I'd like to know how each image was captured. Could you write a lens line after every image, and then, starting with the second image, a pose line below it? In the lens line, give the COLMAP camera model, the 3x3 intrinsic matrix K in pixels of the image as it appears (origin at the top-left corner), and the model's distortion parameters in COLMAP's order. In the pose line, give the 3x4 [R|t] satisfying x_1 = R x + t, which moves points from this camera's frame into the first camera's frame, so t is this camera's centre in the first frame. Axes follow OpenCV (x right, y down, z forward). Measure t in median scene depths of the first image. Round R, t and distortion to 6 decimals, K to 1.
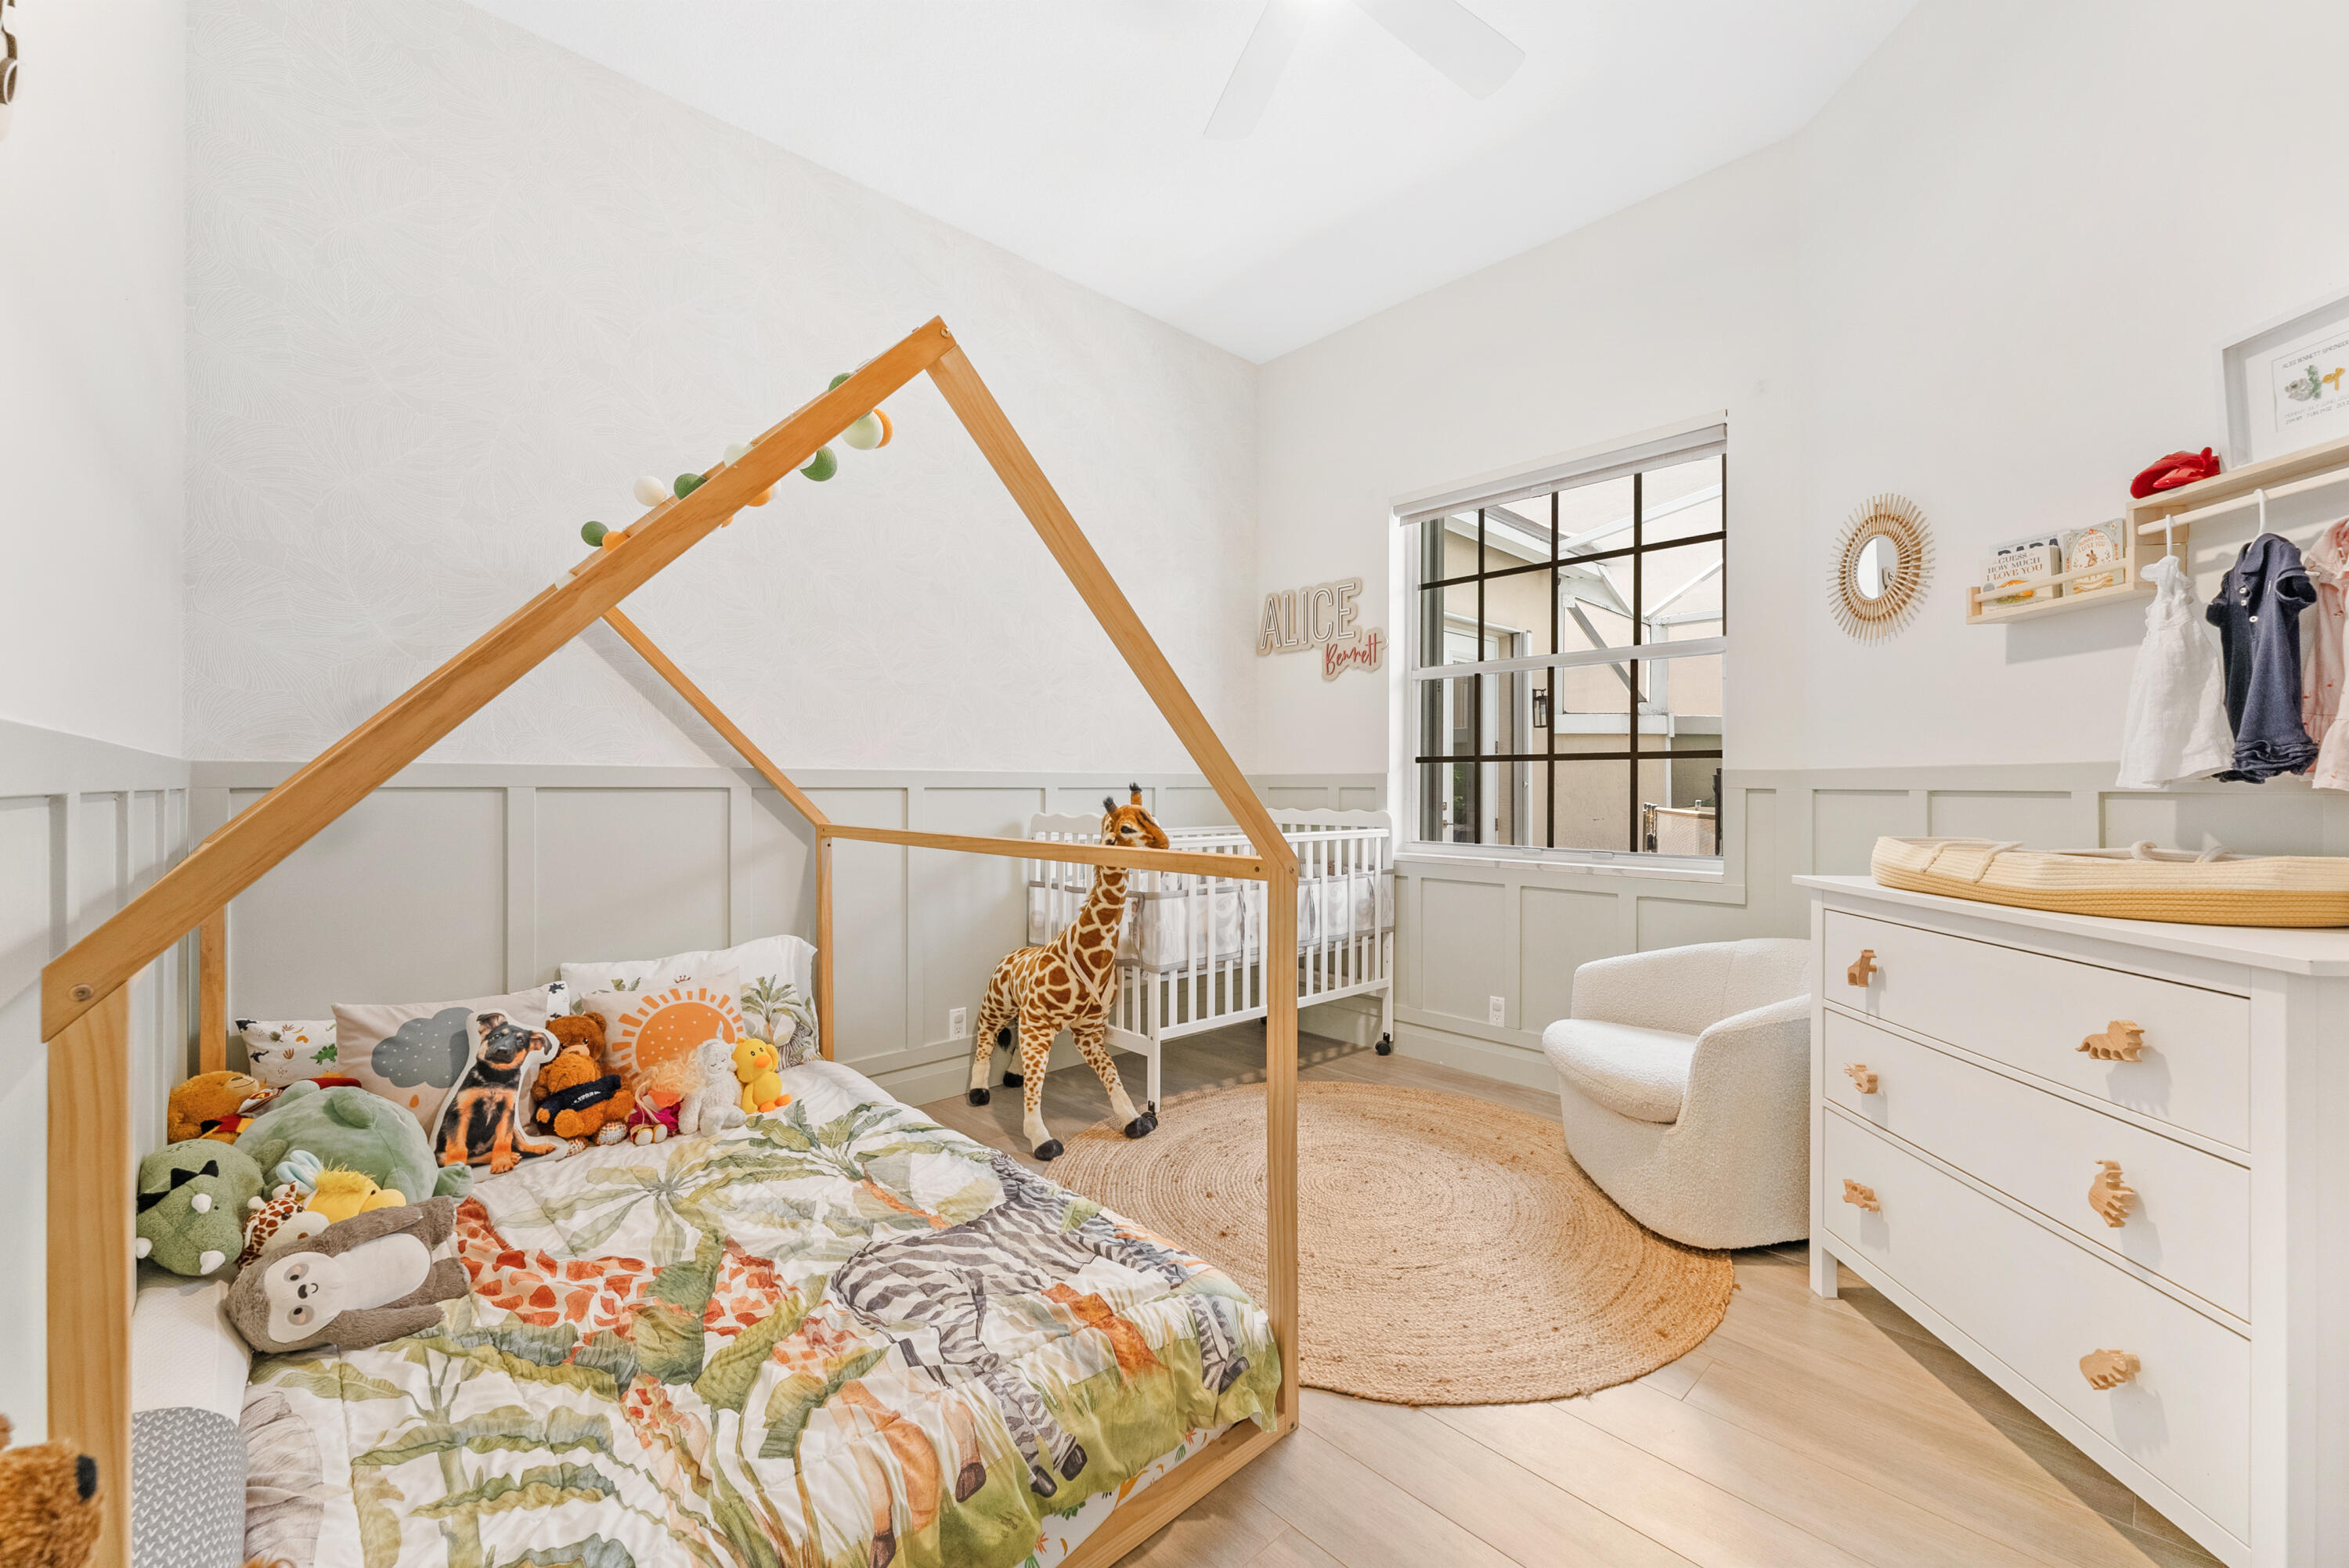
lens RADIAL K [[942.7, 0, 1174.5], [0, 942.7, 784.0], [0, 0, 1]] dist [0.000877, -0.000026]
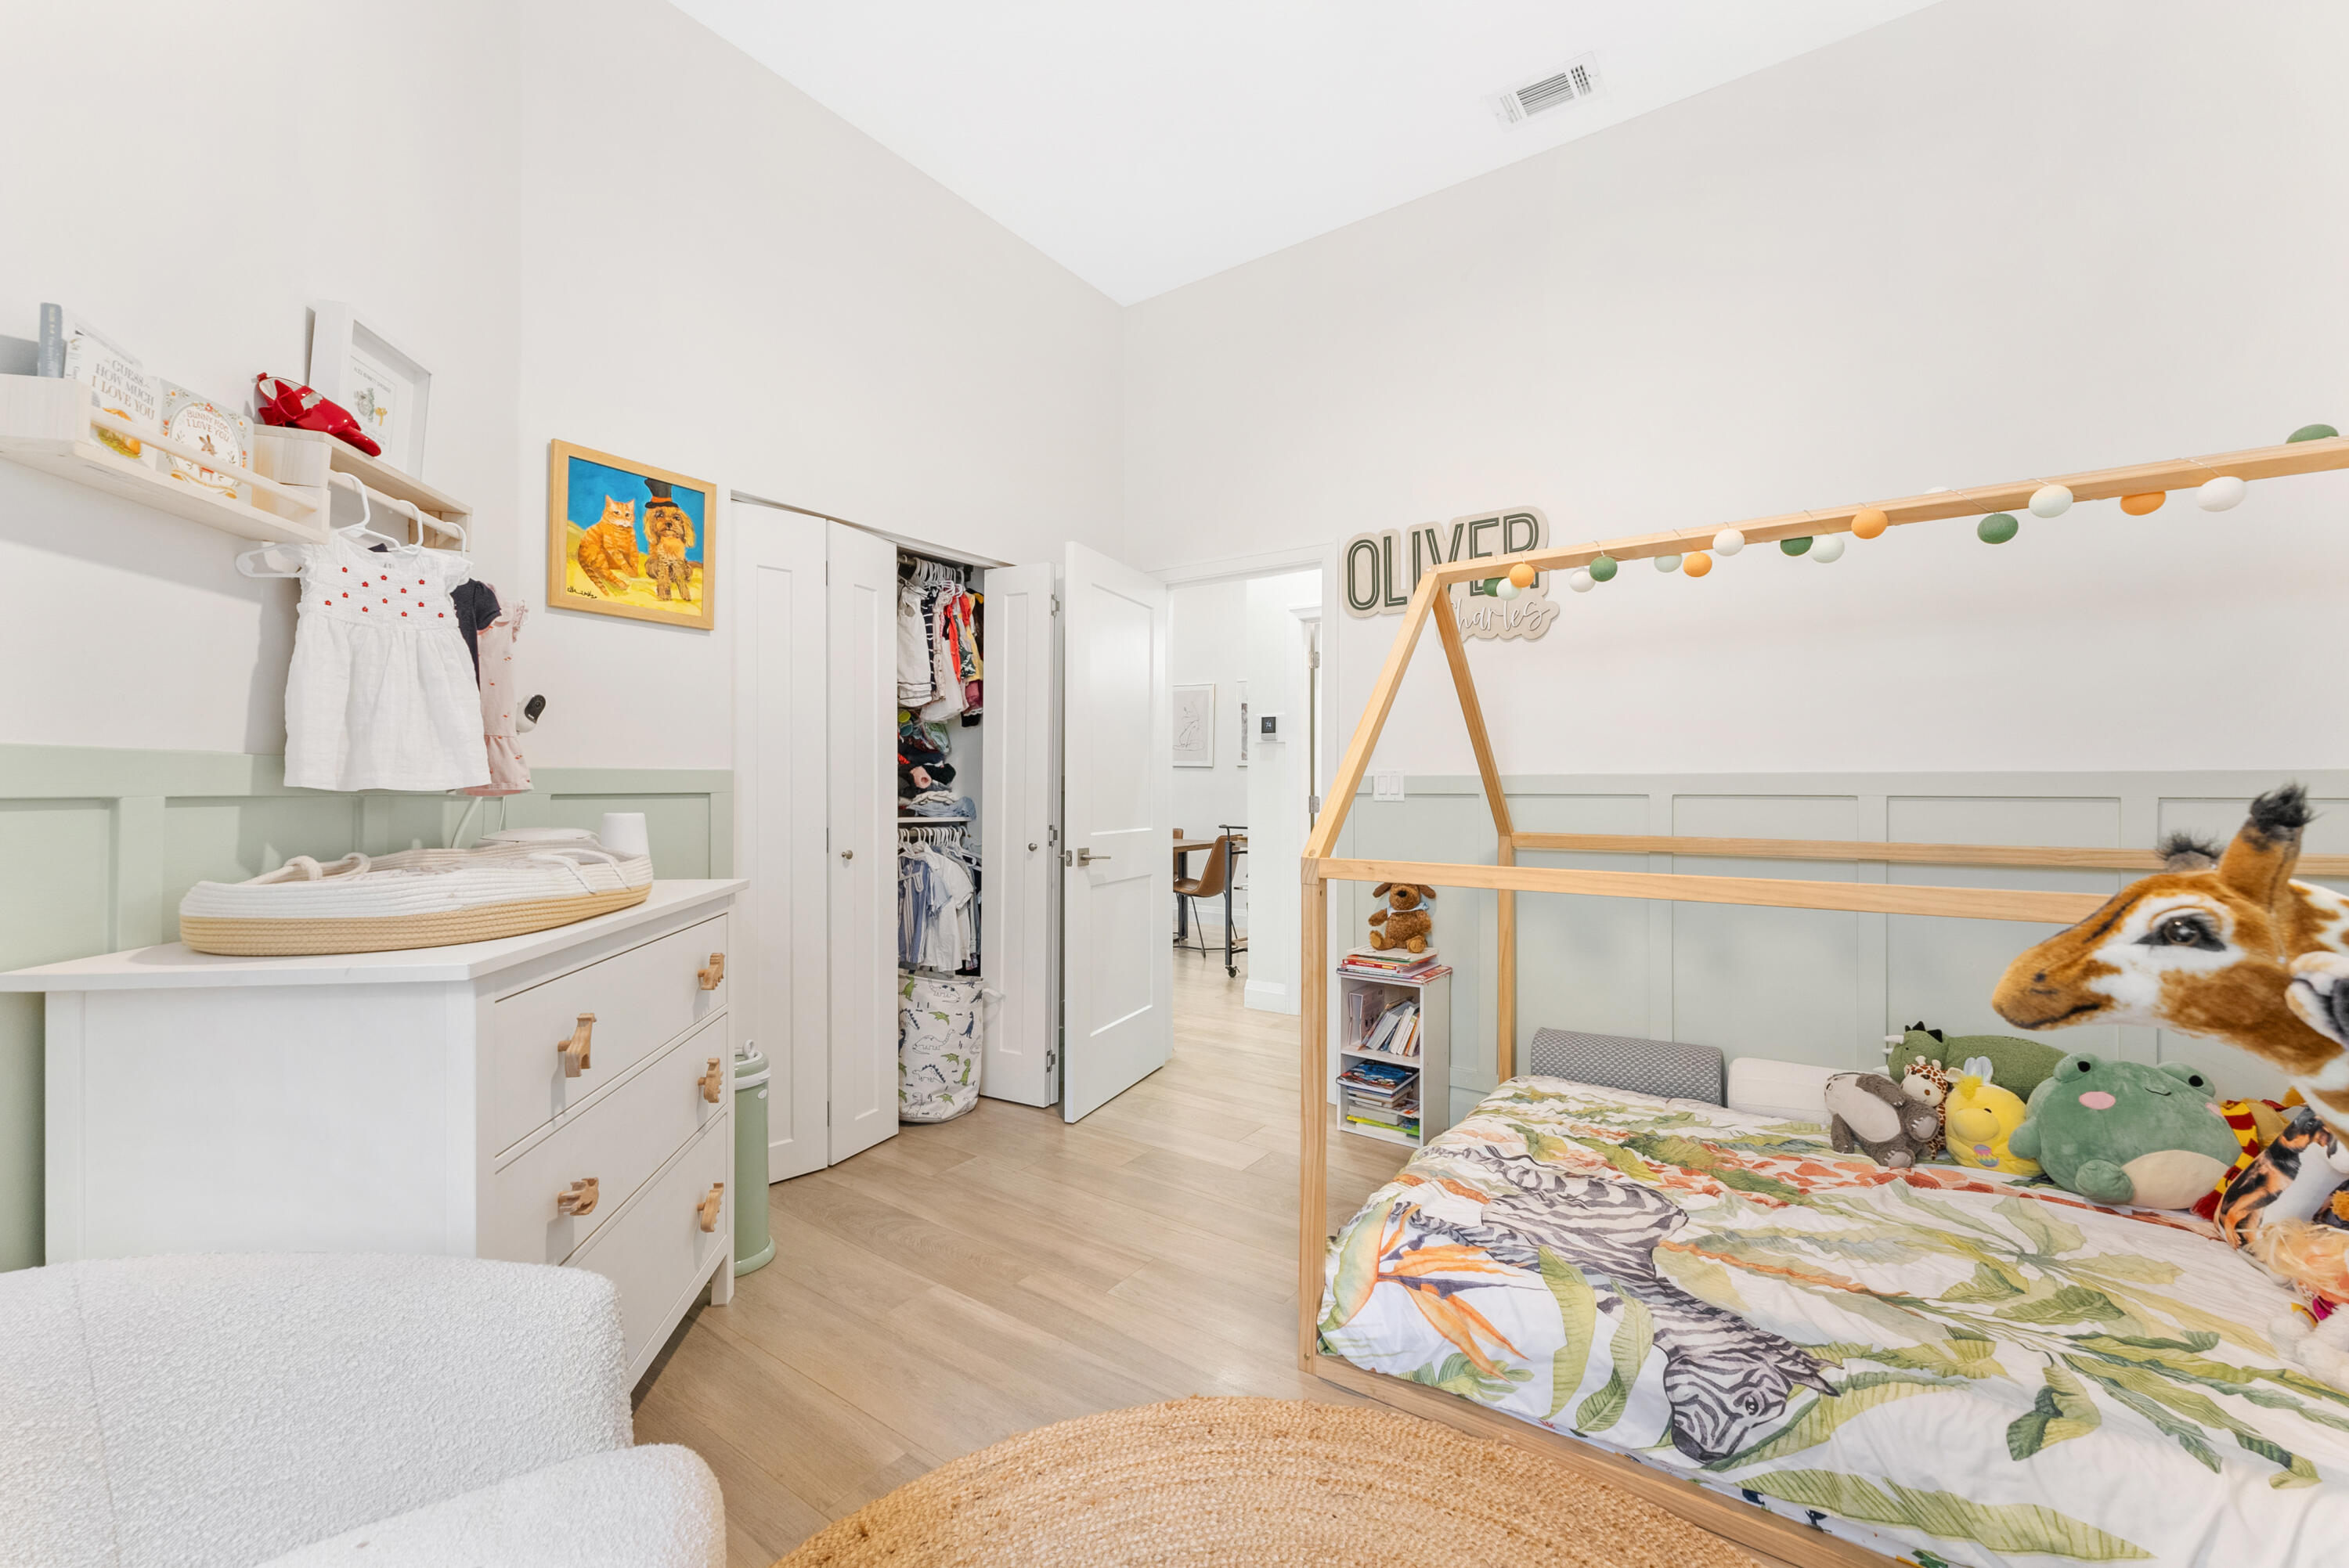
lens RADIAL K [[942.7, 0, 1174.5], [0, 942.7, 784.0], [0, 0, 1]] dist [0.000877, -0.000026]
pose [[-0.981160, -0.005345, -0.193123, 0.475319], [-0.004200, 0.999971, -0.006335, 0.001222], [0.193152, -0.005404, -0.981154, 1.992633]]
